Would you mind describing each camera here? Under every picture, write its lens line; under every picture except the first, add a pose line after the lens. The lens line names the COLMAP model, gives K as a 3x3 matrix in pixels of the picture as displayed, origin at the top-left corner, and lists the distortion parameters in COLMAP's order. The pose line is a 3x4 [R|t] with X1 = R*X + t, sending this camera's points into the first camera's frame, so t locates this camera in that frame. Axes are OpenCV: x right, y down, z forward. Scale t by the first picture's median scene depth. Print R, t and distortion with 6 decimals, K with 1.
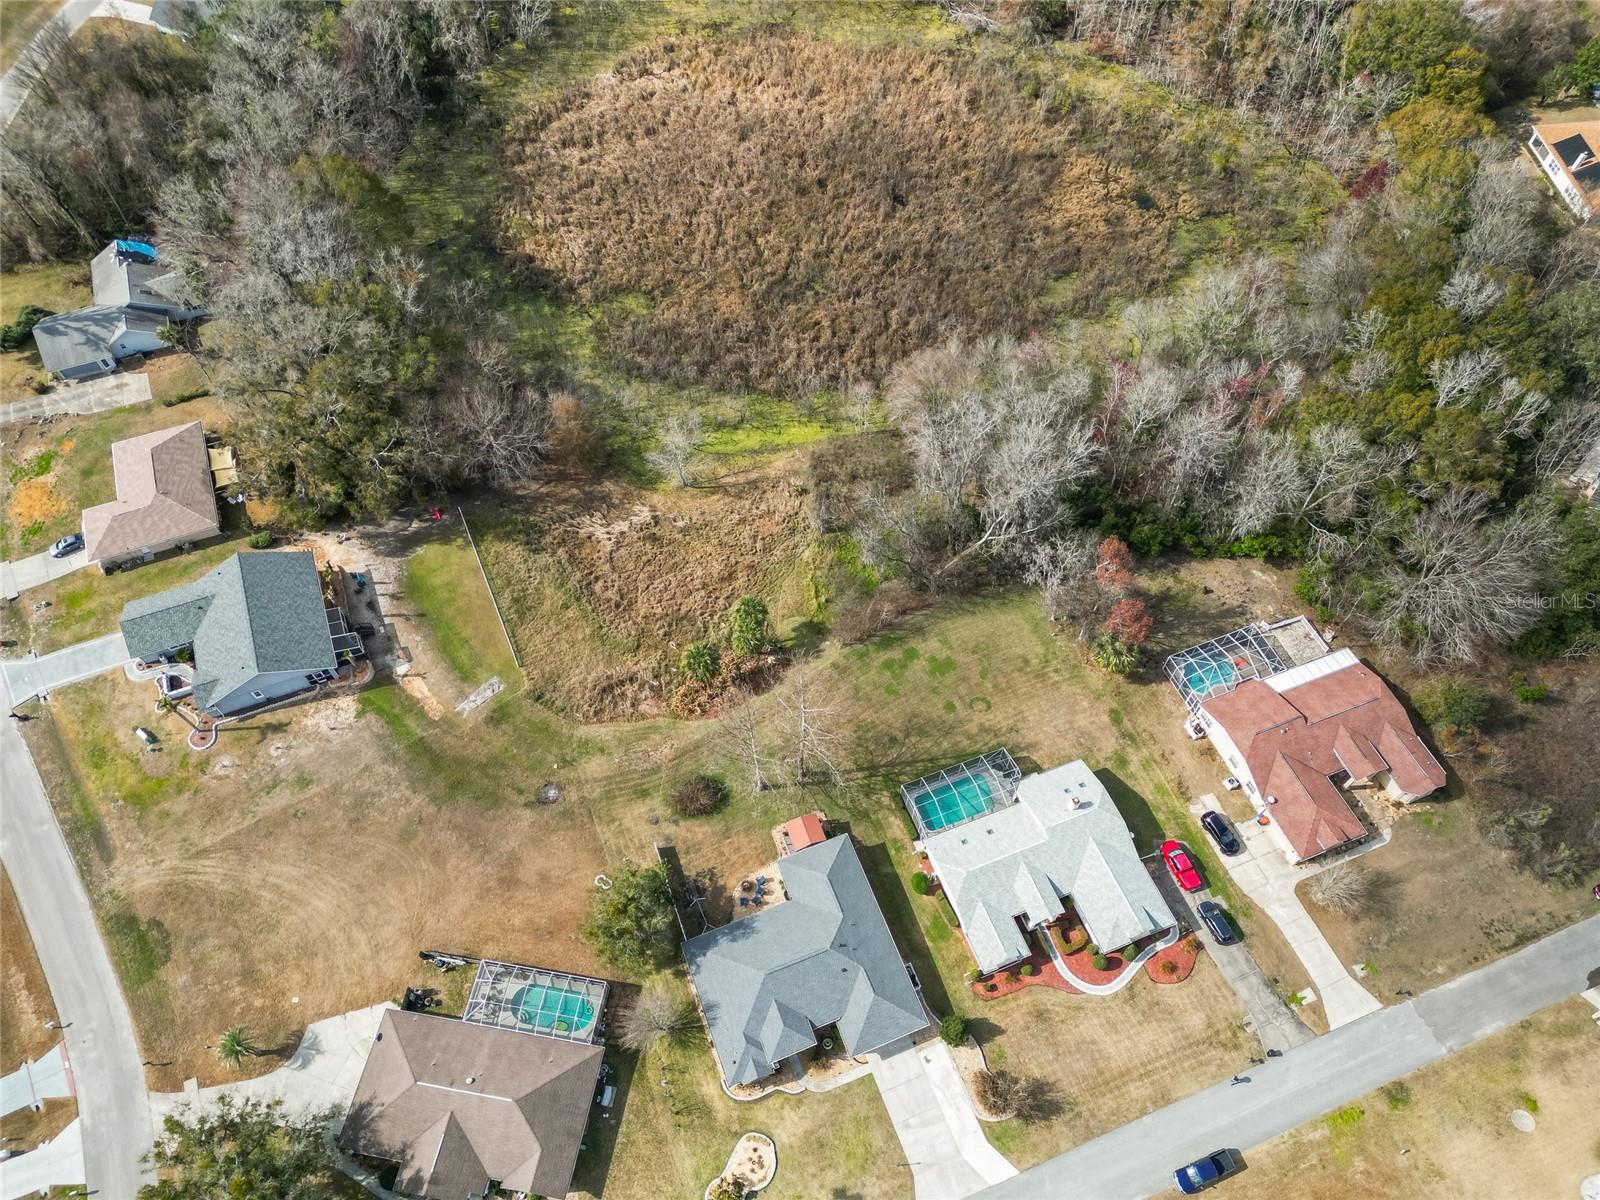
lens RADIAL K [[1111.5, 0, 800.0], [0, 1111.5, 600.0], [0, 0, 1]] dist [0.078114, -0.082245]
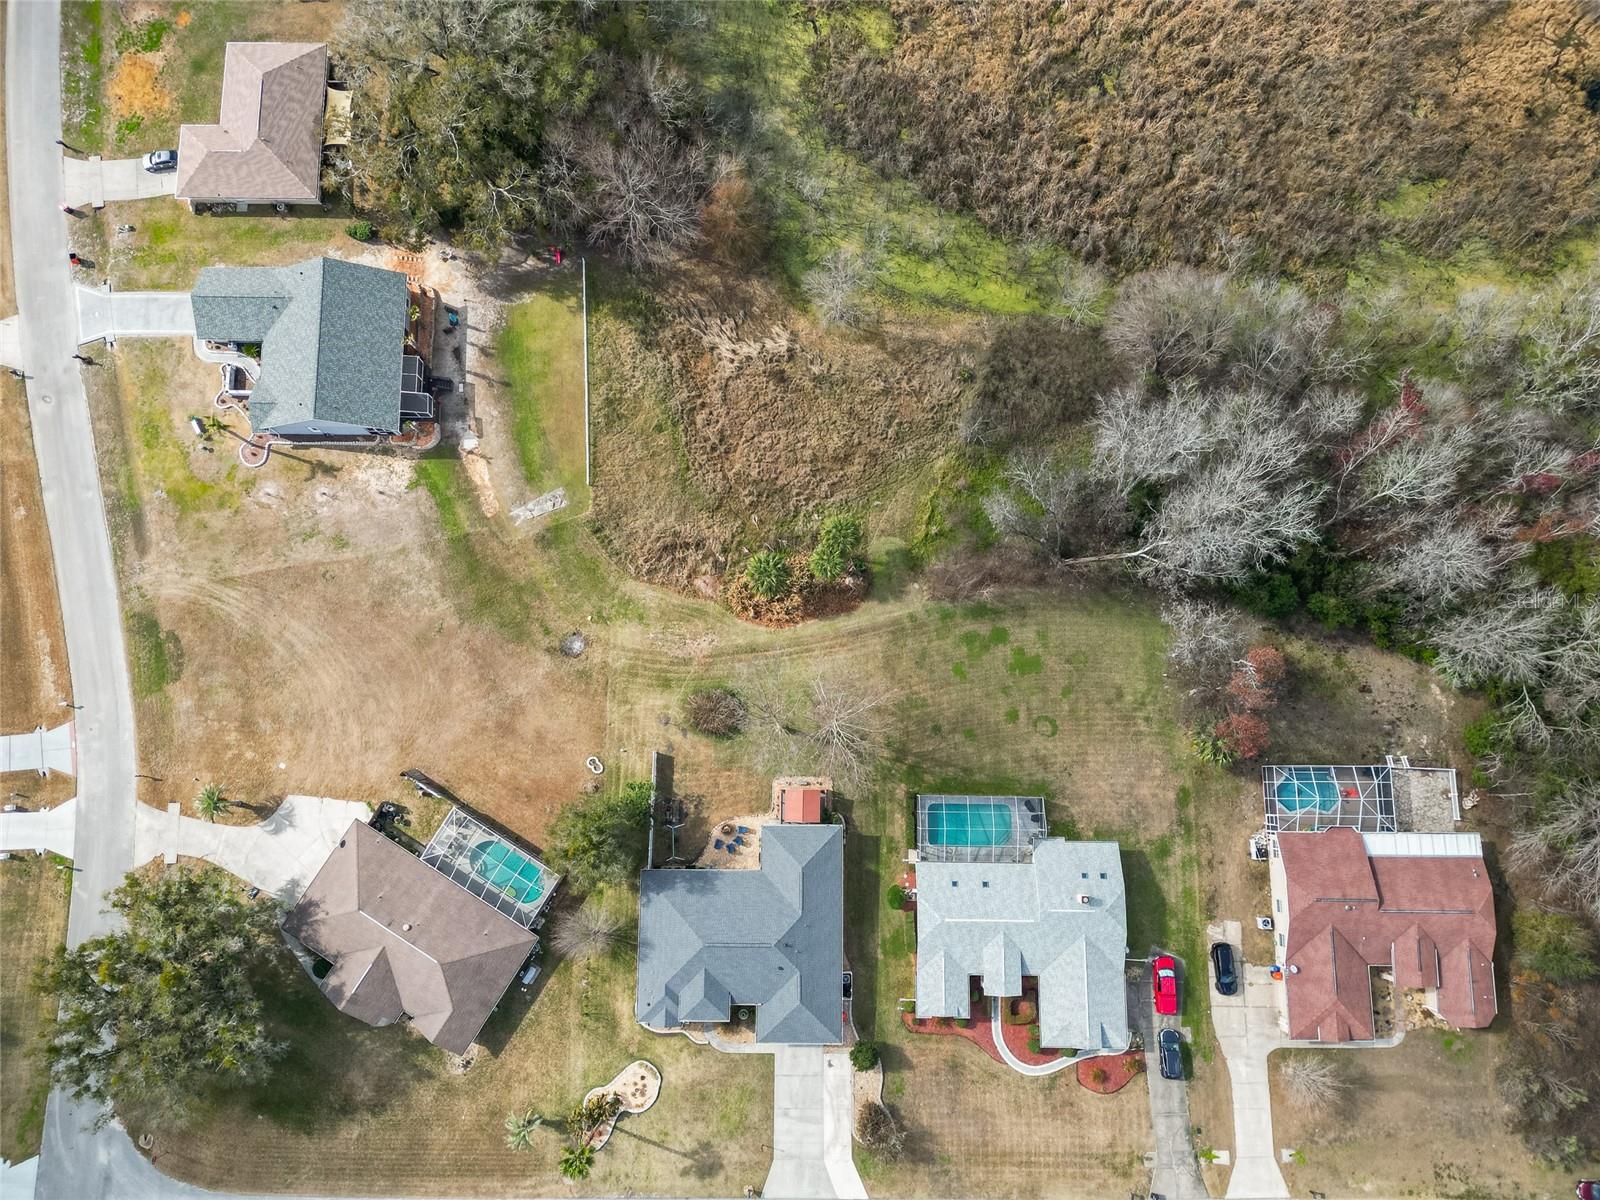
lens RADIAL K [[1111.5, 0, 800.0], [0, 1111.5, 600.0], [0, 0, 1]] dist [0.078114, -0.082245]
pose [[0.927651, 0.369244, -0.055887, -0.007950], [-0.318555, 0.860485, 0.397602, -0.293001], [0.194902, -0.351033, 0.915854, 0.183484]]
